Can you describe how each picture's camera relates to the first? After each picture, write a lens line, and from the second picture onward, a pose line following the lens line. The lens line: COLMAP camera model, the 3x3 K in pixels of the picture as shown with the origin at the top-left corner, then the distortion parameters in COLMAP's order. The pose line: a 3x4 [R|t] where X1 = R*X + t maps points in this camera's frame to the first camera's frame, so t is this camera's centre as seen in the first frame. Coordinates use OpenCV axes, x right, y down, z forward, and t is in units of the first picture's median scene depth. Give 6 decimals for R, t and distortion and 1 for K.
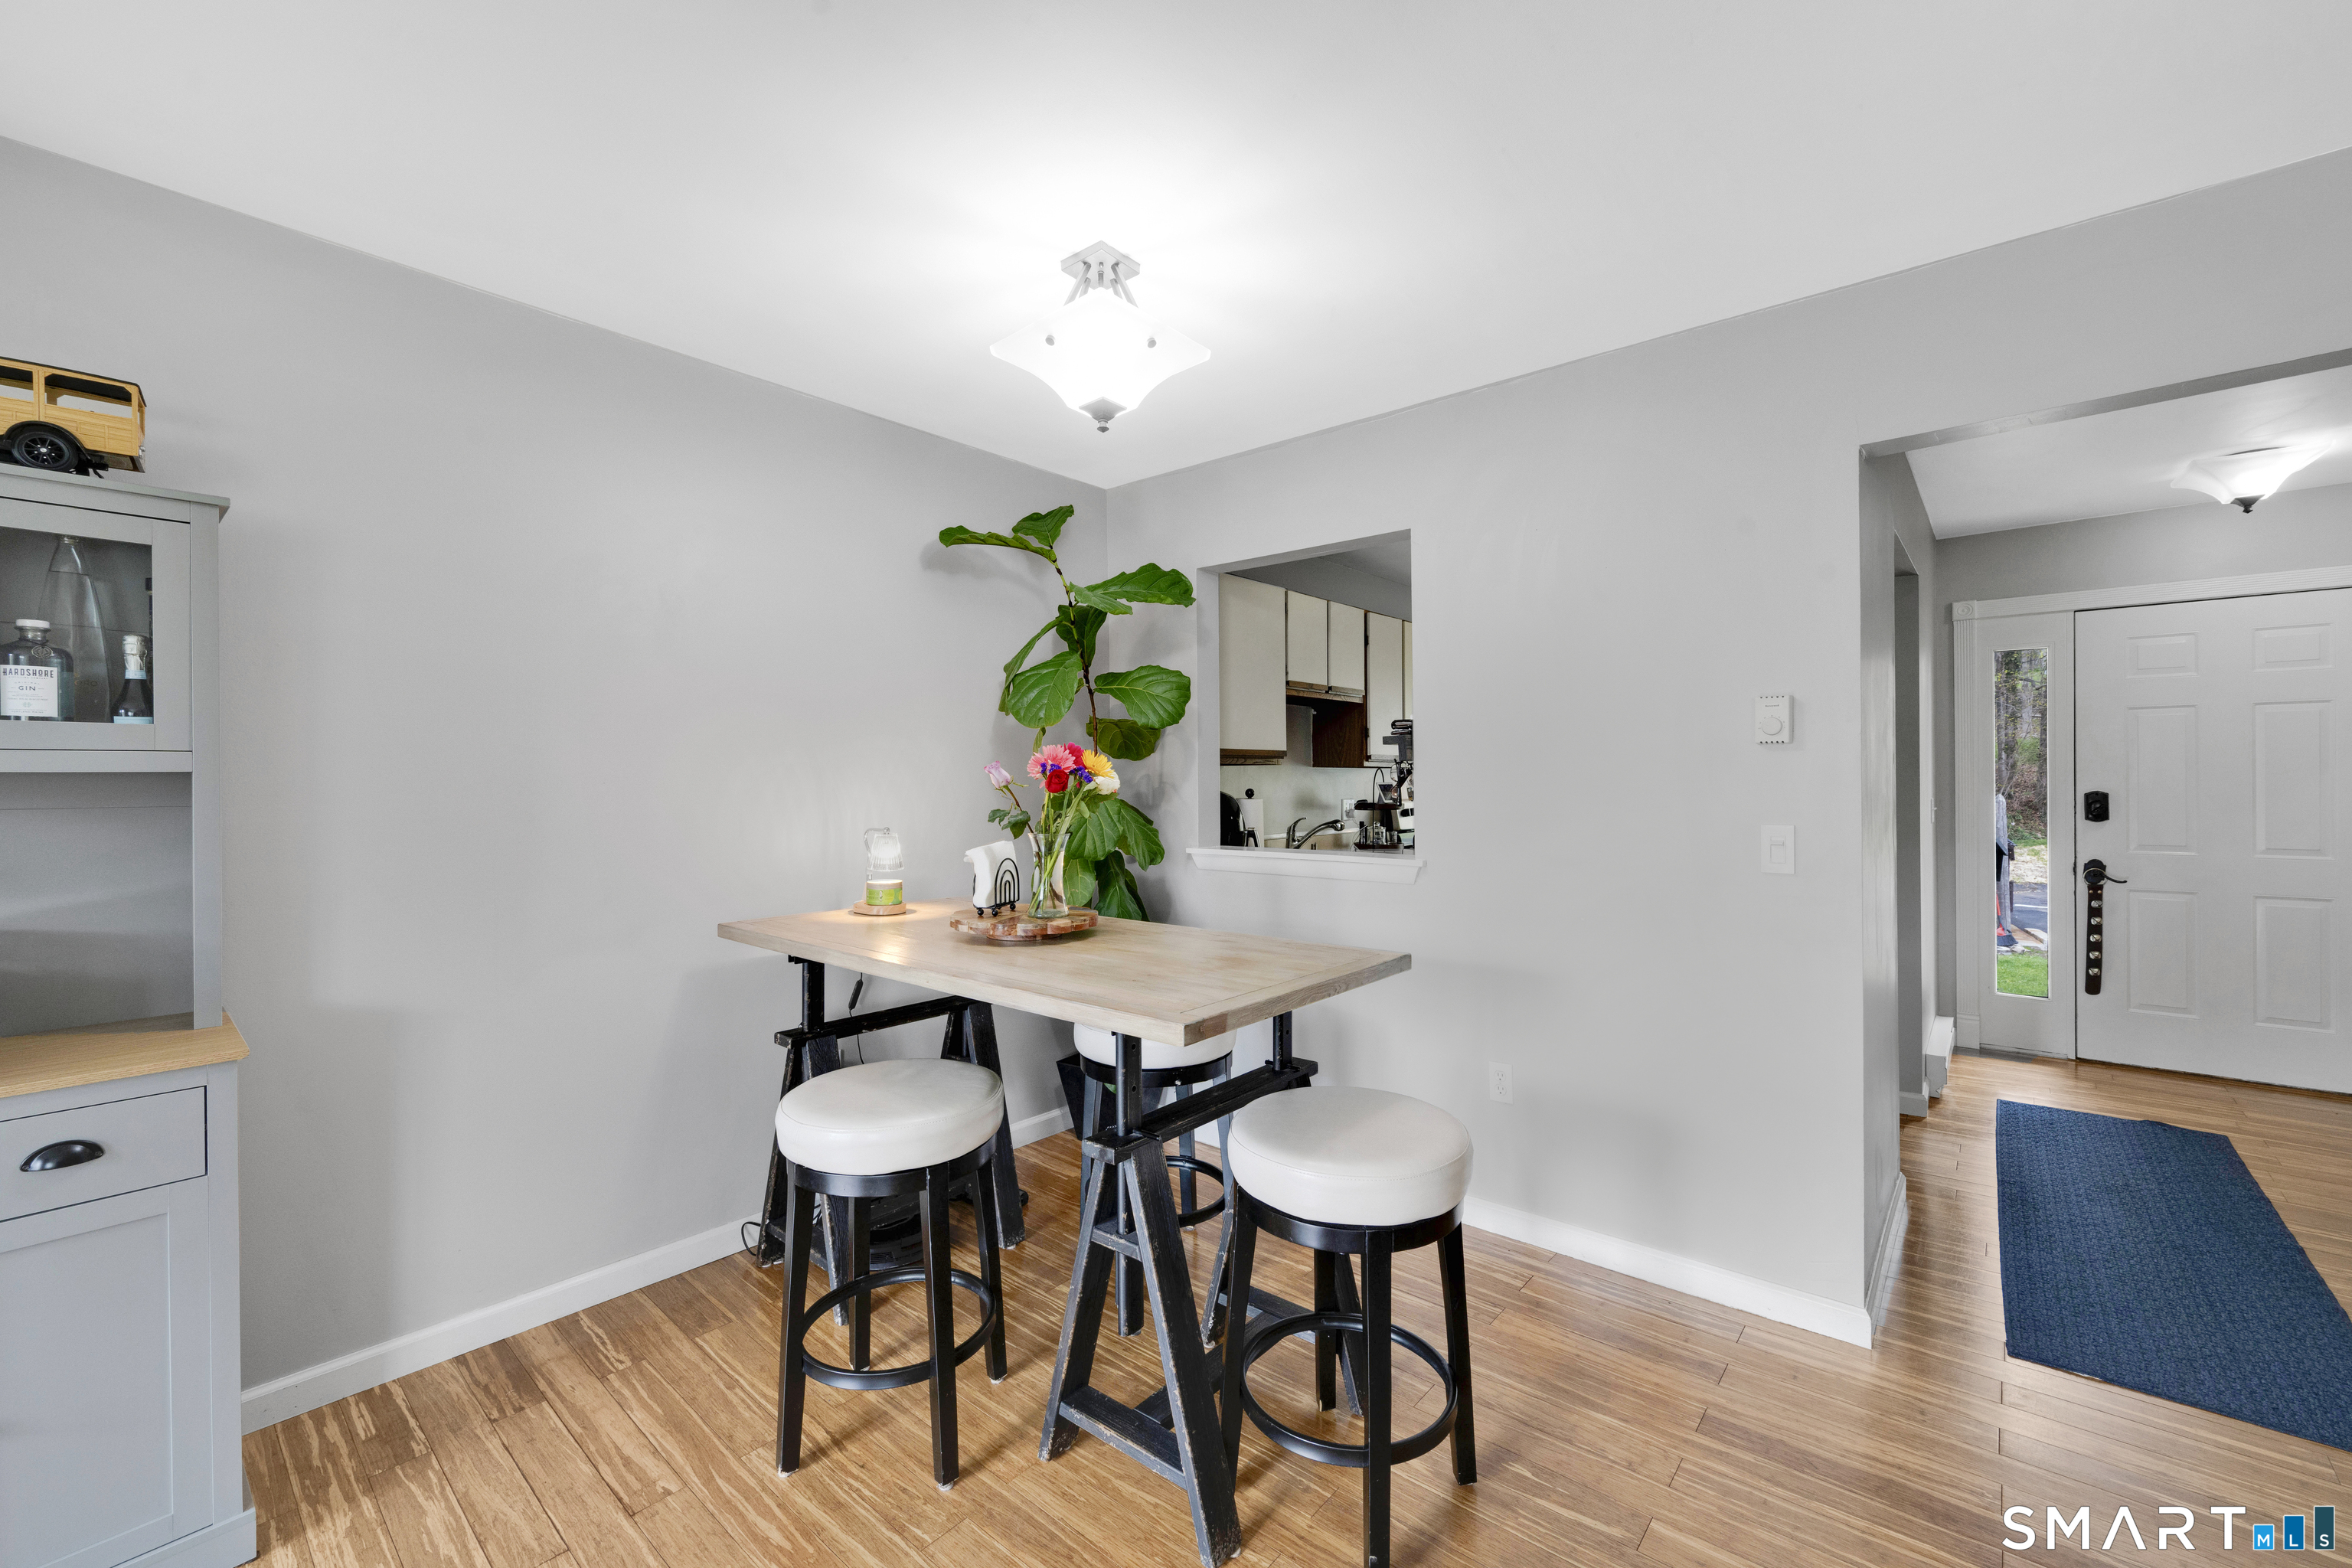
lens RADIAL K [[949.6, 0, 1176.0], [0, 949.6, 784.0], [0, 0, 1]] dist [0.001747, -0.000167]
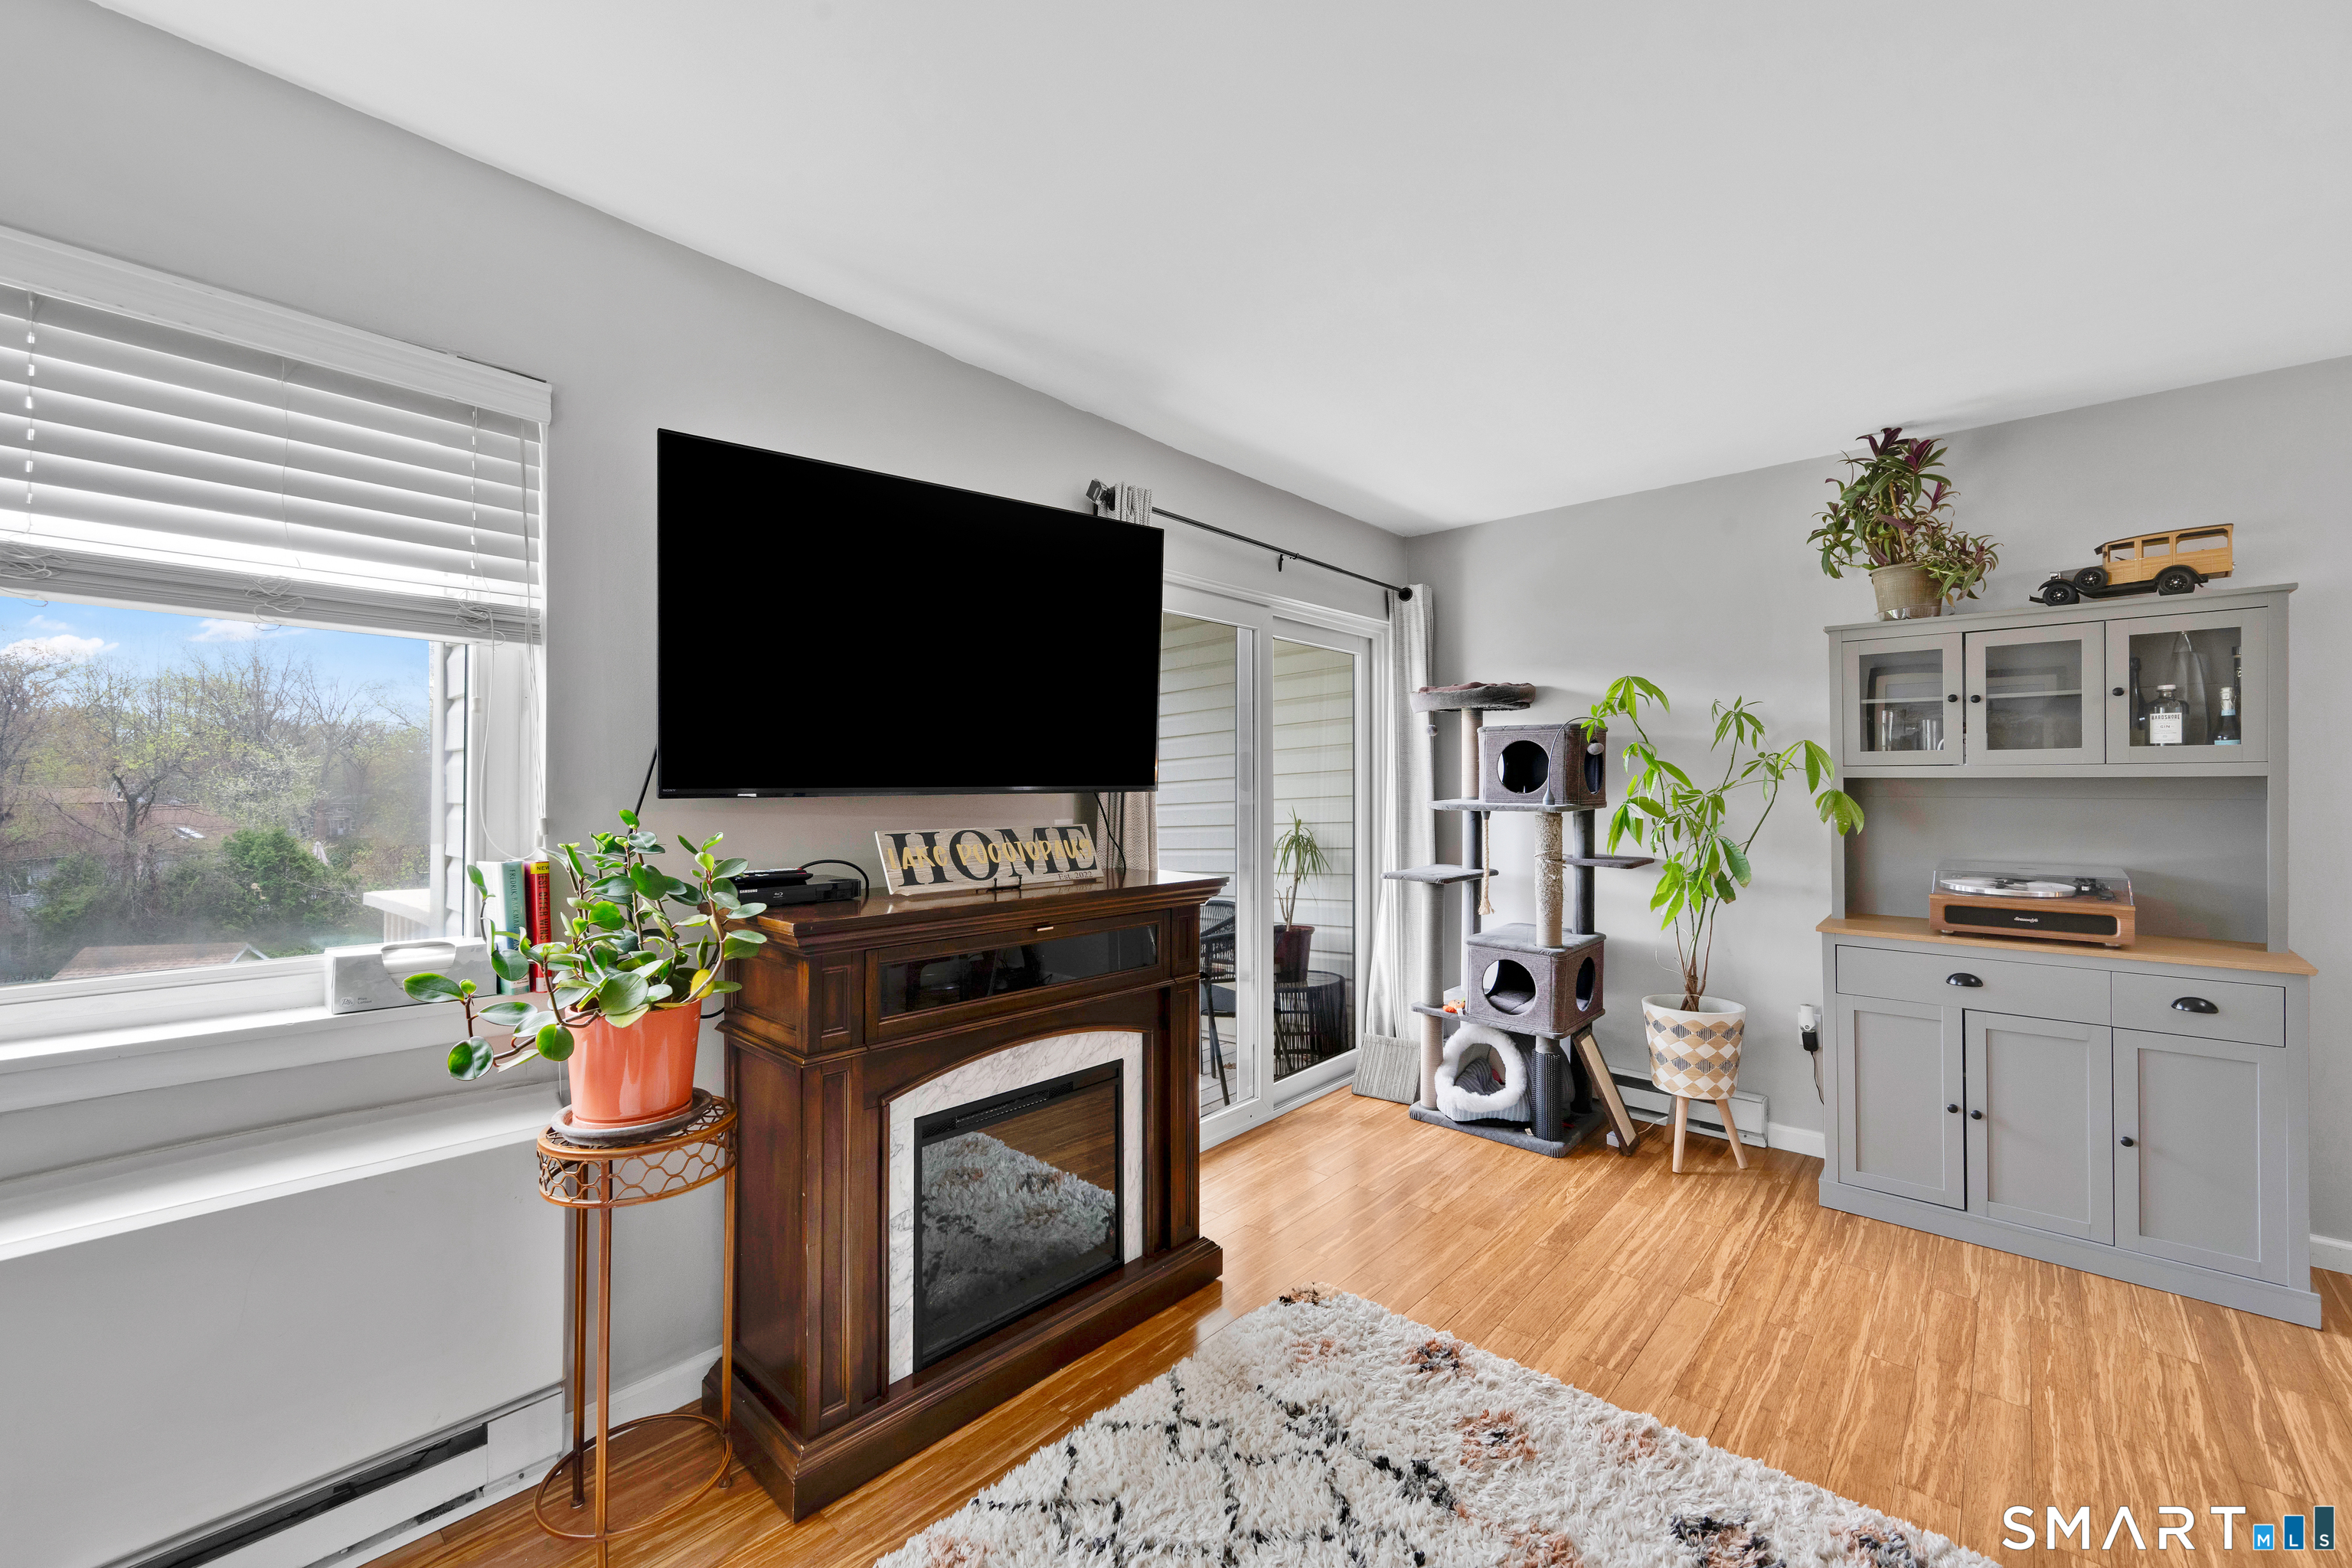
lens RADIAL K [[921.7, 0, 1179.7], [0, 921.7, 794.5], [0, 0, 1]] dist [-0.000810, -0.000114]
pose [[-0.025647, 0.013099, -0.999585, 0.419131], [-0.003292, 0.999908, 0.013188, 0.002067], [0.999666, 0.003629, -0.025602, -0.634873]]
